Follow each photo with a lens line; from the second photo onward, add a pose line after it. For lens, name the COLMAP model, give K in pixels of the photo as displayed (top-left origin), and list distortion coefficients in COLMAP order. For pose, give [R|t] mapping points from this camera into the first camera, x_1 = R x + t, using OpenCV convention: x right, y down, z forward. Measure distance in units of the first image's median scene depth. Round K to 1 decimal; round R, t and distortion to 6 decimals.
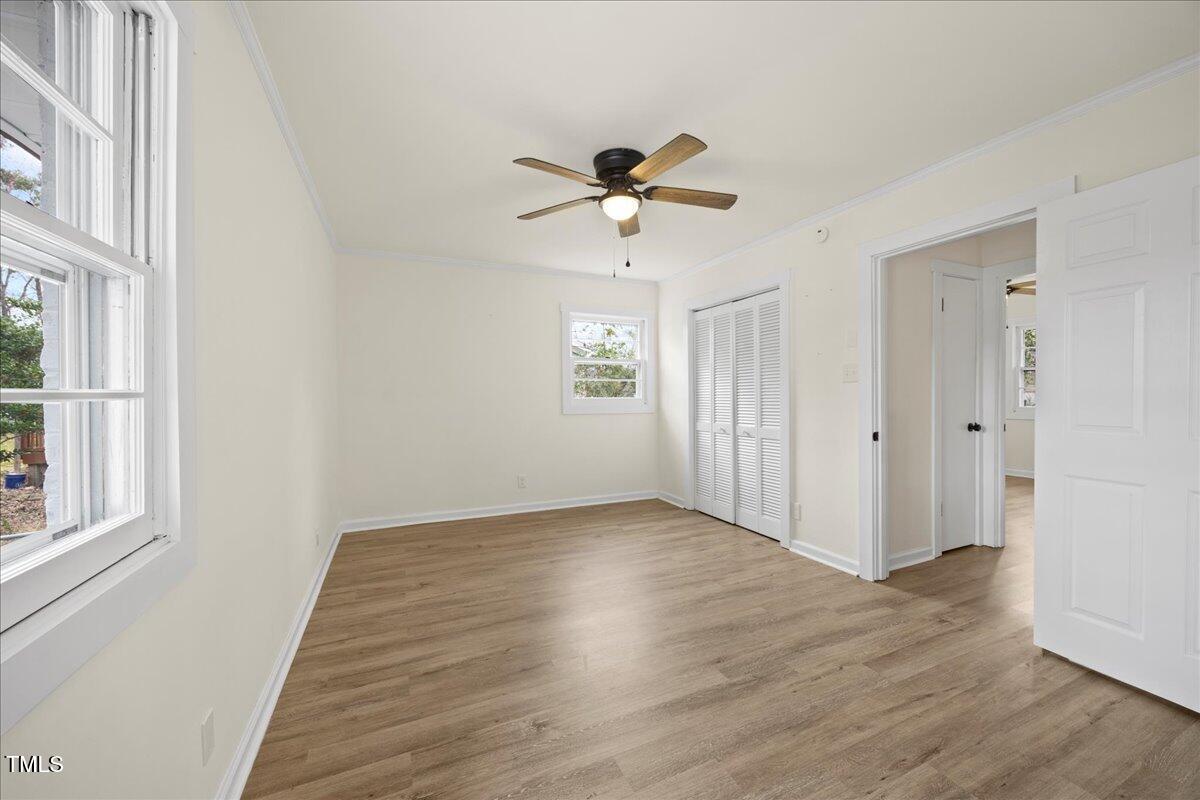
lens RADIAL K [[447.5, 0, 600.0], [0, 447.5, 400.0], [0, 0, 1]] dist [0.000355, 0.000101]
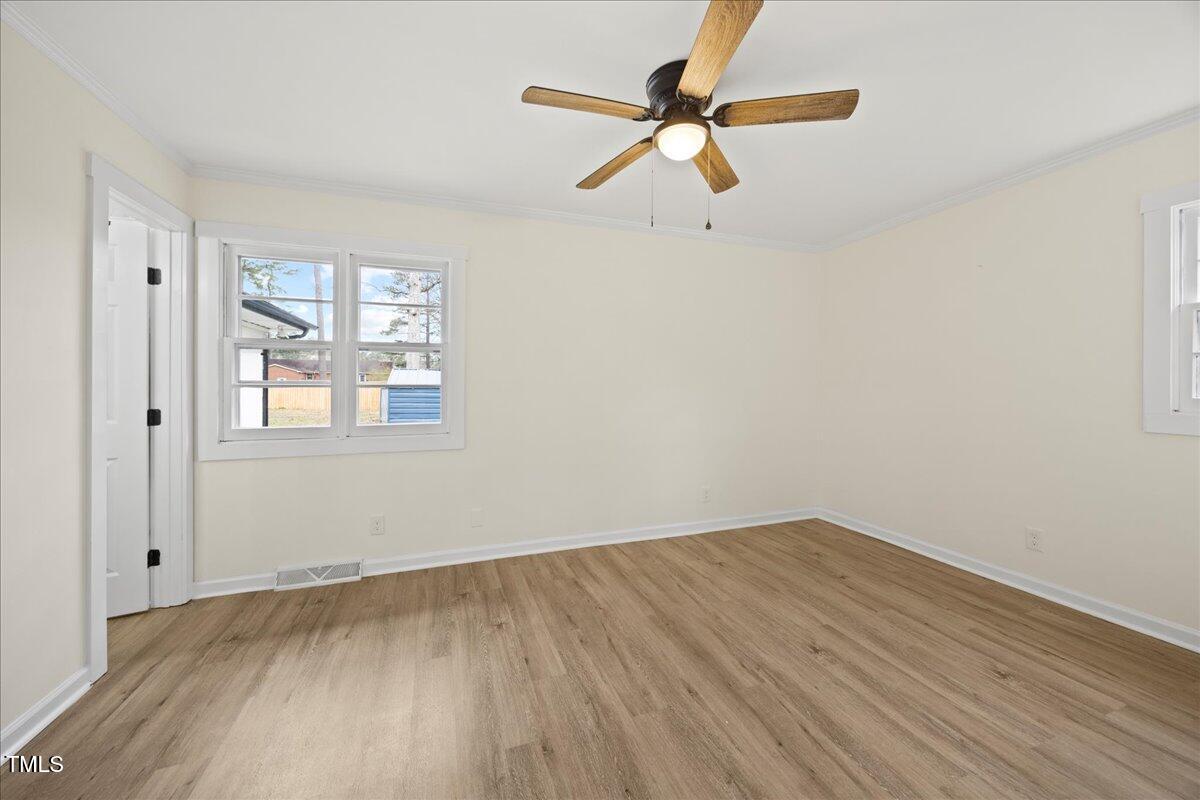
lens RADIAL K [[467.8, 0, 603.4], [0, 467.8, 386.6], [0, 0, 1]] dist [0.001304, 0.000144]
pose [[-0.086676, 0.004917, -0.996224, 0.794700], [-0.010091, 0.999932, 0.005813, -0.005194], [0.996185, 0.010557, -0.086621, 0.909073]]
